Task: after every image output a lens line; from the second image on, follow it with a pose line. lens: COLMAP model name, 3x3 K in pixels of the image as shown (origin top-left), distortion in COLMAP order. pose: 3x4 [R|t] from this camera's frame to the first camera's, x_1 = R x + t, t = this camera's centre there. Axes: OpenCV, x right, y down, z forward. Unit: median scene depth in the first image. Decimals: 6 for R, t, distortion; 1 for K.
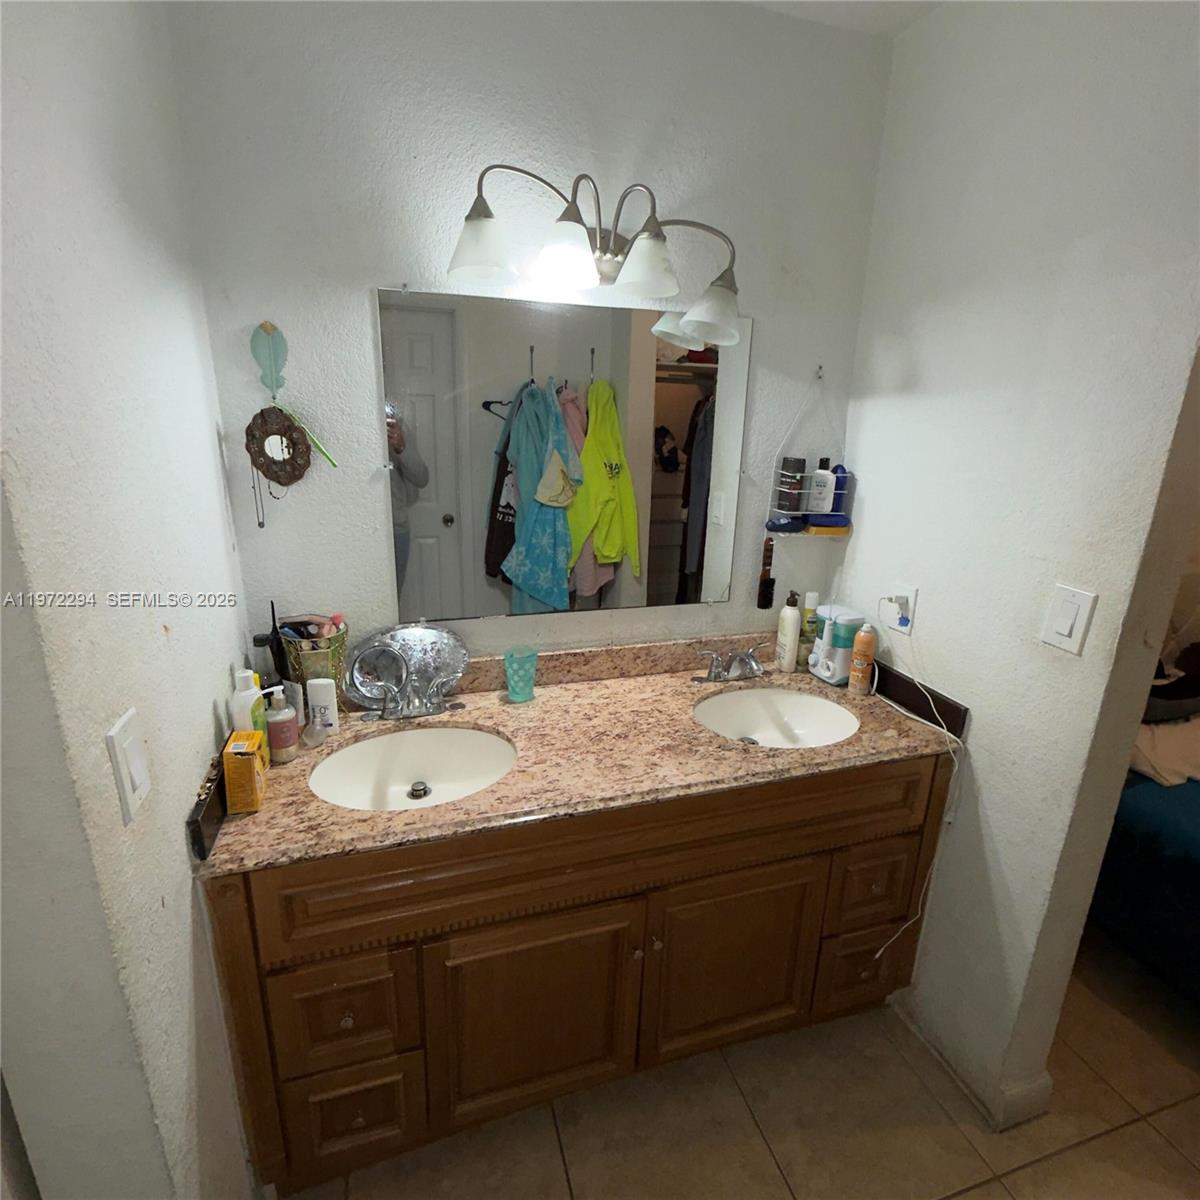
lens RADIAL K [[642.0, 0, 600.0], [0, 642.0, 600.0], [0, 0, 1]] dist [-0.001157, 0.000978]
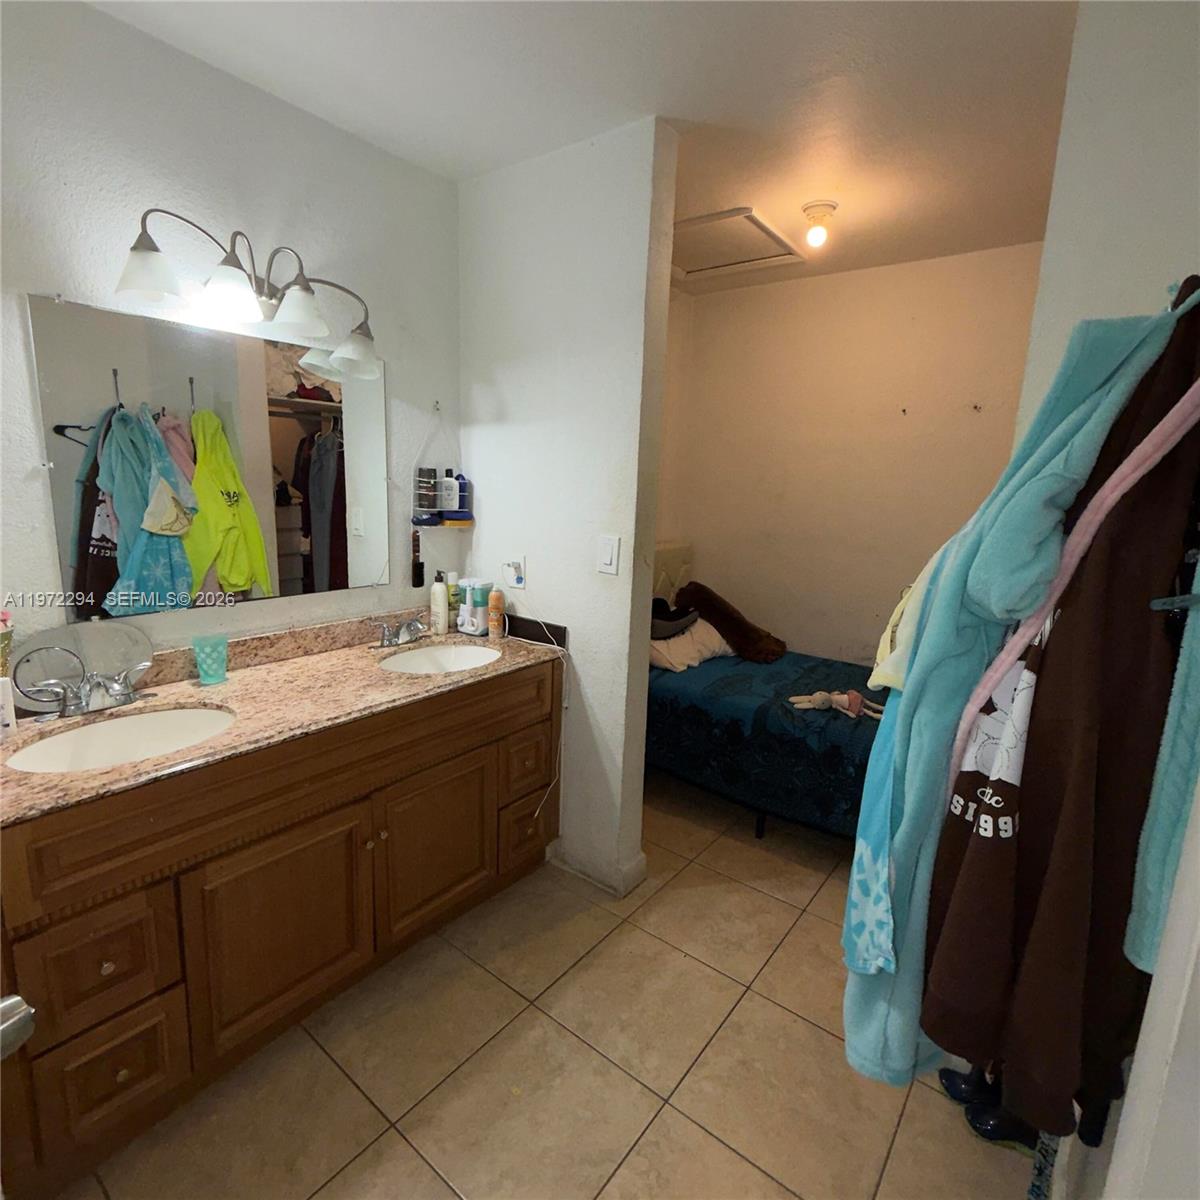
lens RADIAL K [[642.0, 0, 600.0], [0, 642.0, 600.0], [0, 0, 1]] dist [-0.001157, 0.000978]
pose [[0.822968, -0.103068, 0.558660, -0.170426], [0.143430, 0.989242, -0.028780, 0.136028], [-0.549684, 0.103814, 0.828897, -0.260735]]
